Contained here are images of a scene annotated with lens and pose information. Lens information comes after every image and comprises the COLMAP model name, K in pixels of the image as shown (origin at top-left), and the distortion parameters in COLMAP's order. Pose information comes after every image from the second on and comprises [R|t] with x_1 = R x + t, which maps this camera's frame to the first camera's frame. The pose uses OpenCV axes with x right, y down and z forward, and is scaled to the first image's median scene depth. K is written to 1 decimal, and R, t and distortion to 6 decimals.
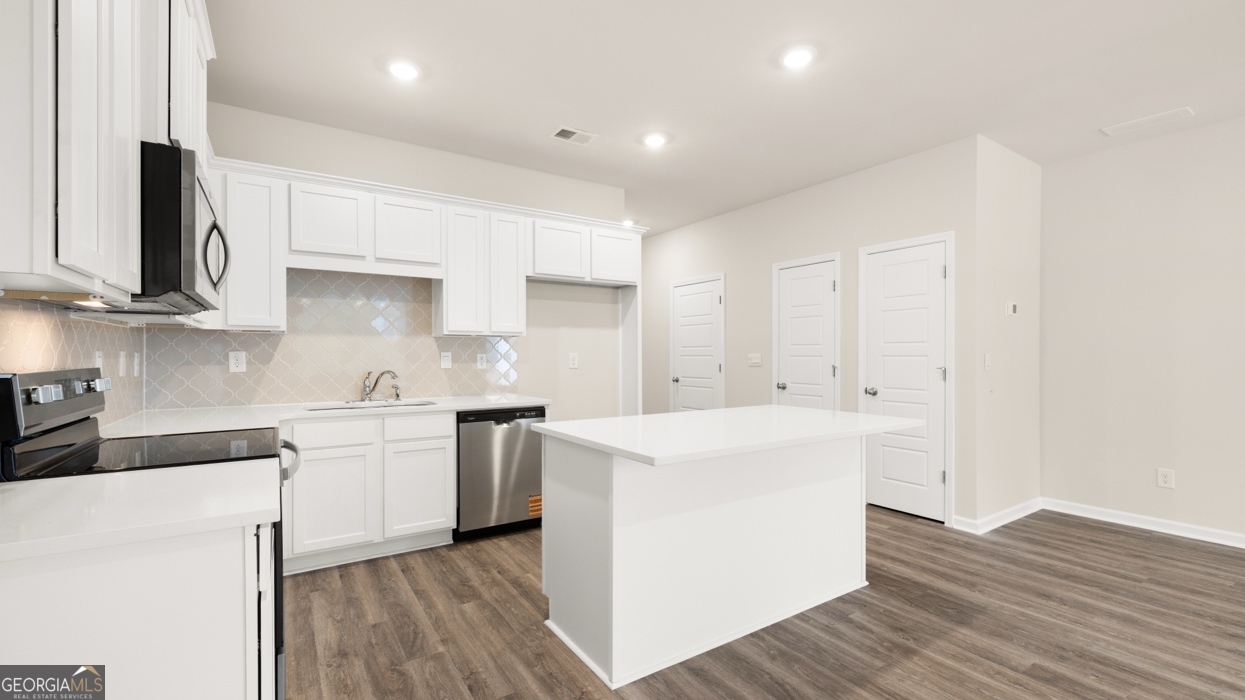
lens RADIAL K [[526.9, 0, 622.5], [0, 526.9, 350.0], [0, 0, 1]] dist [-0.000720, 0.000036]
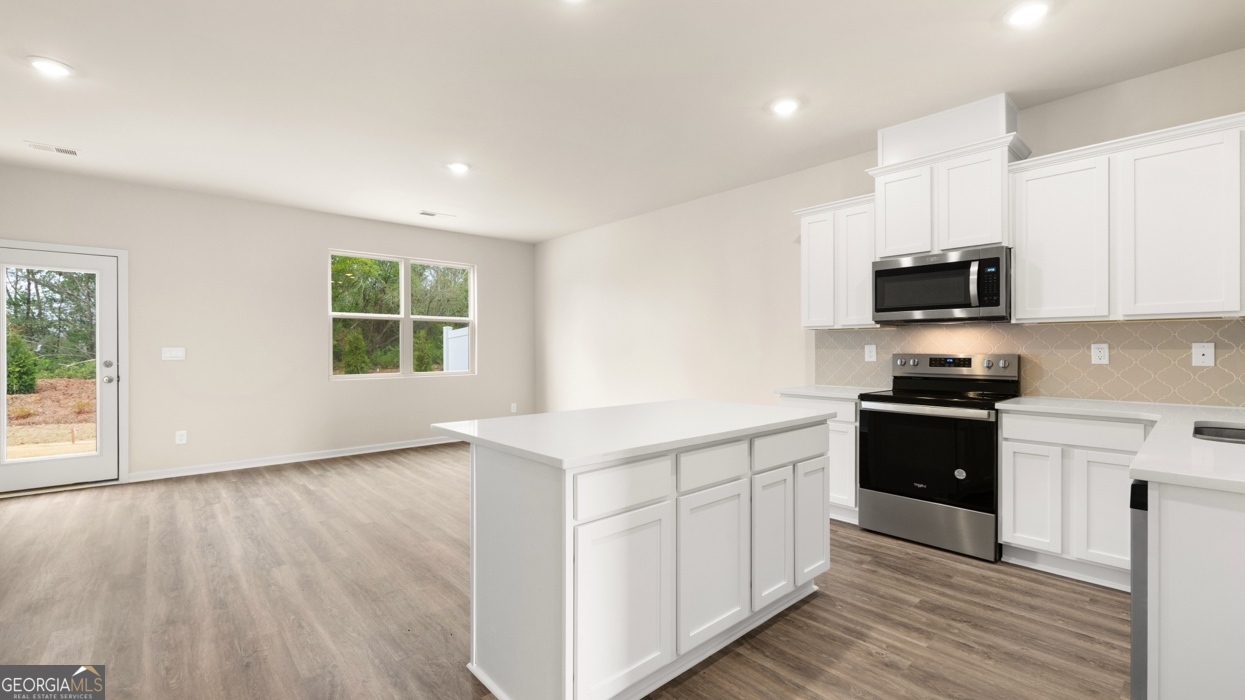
lens RADIAL K [[512.1, 0, 621.1], [0, 512.1, 352.7], [0, 0, 1]] dist [-0.001983, -0.000133]
pose [[-0.989419, 0.002791, -0.145060, 0.383401], [0.003506, 0.999983, -0.004675, 0.022456], [0.145044, -0.005134, -0.989412, 1.841154]]
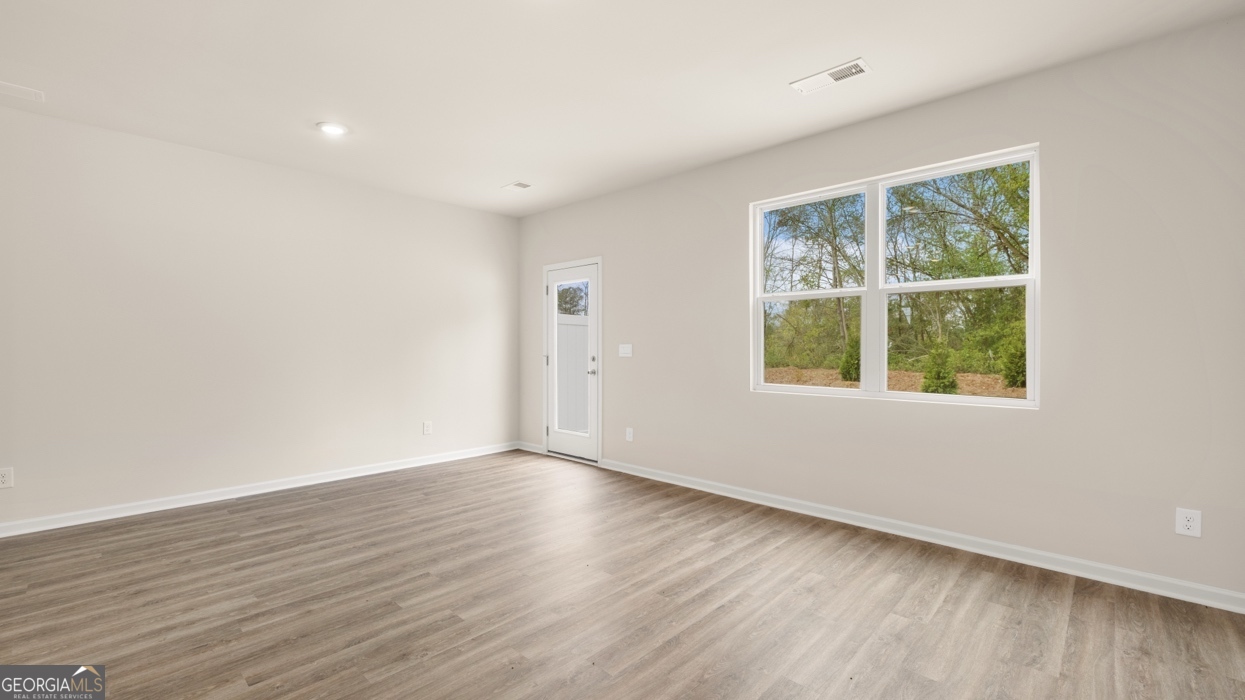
lens RADIAL K [[523.6, 0, 619.3], [0, 523.6, 340.9], [0, 0, 1]] dist [-0.002194, -0.000104]
pose [[-0.226945, 0.008195, 0.973873, -0.155401], [-0.011922, 0.999866, -0.011192, -0.001295], [-0.973835, -0.014151, -0.226817, 0.216524]]
